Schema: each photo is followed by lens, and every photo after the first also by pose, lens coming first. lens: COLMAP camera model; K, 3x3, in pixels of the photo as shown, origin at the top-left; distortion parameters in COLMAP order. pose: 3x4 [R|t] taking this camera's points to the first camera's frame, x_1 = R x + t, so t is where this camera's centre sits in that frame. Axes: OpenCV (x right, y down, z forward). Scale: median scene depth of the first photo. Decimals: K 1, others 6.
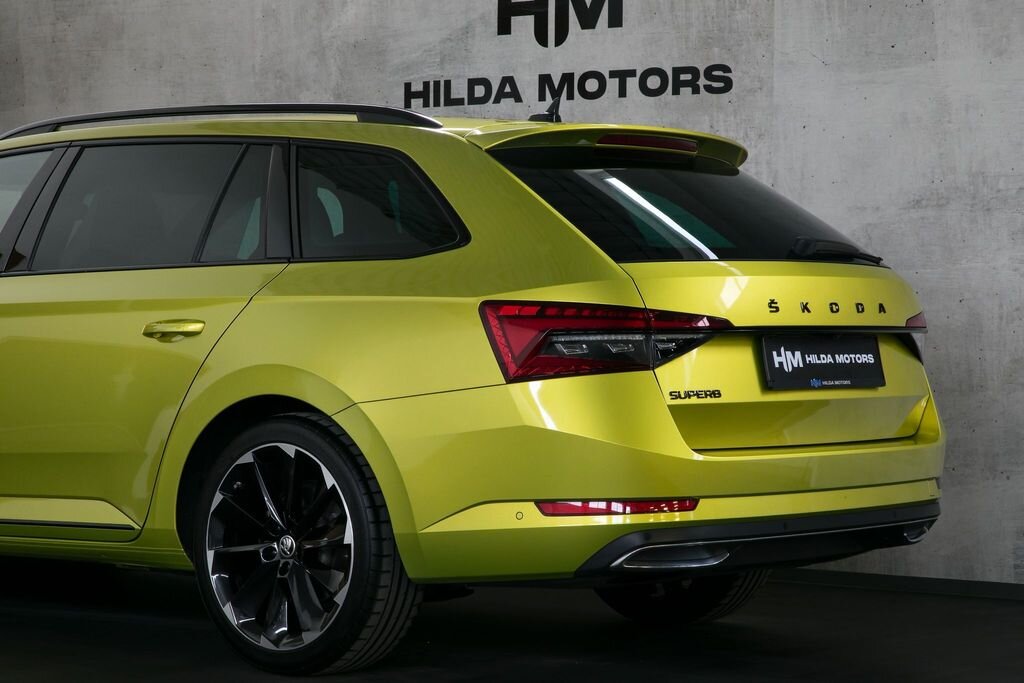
lens RADIAL K [[2776.9, 0, 512.0], [0, 2776.9, 341.5], [0, 0, 1]] dist [-0.050202, 0.155887]
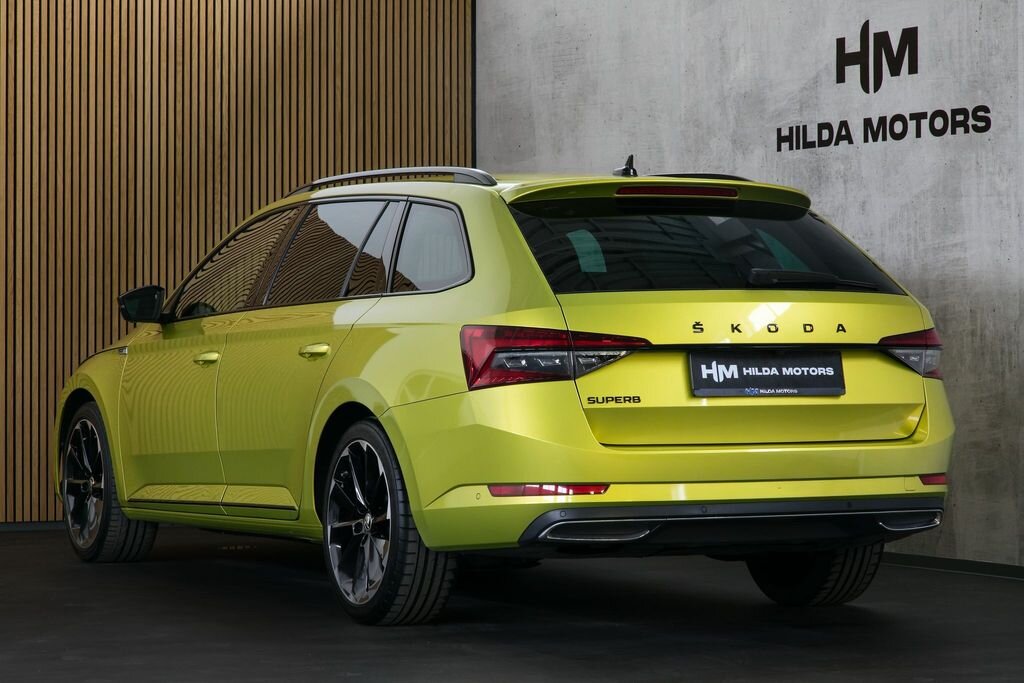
lens RADIAL K [[3114.7, 0, 512.0], [0, 3114.7, 341.5], [0, 0, 1]] dist [0.044355, 0.024424]
pose [[0.911731, -0.008520, -0.410700, 0.409621], [0.004154, 0.999925, -0.011521, 0.006158], [0.410768, 0.008798, 0.911698, -0.192290]]
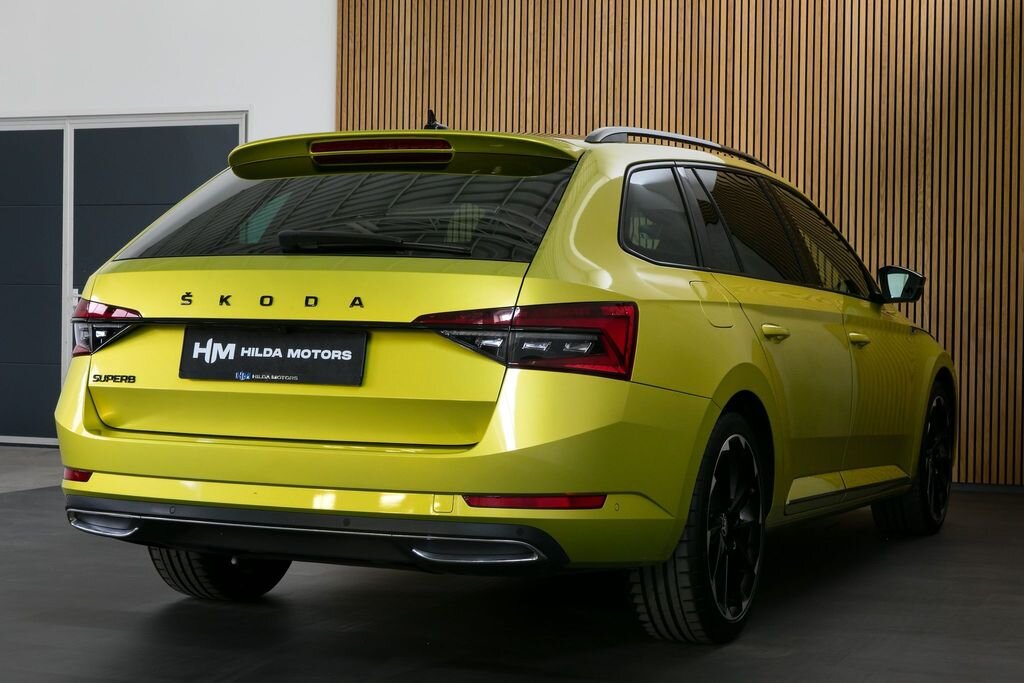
lens RADIAL K [[1921.1, 0, 512.0], [0, 1921.1, 341.5], [0, 0, 1]] dist [-0.033371, 0.034021]
pose [[0.257571, 0.013853, -0.966160, 0.581738], [-0.024369, 0.999672, 0.007837, -0.003781], [0.965952, 0.021526, 0.257824, 0.661139]]
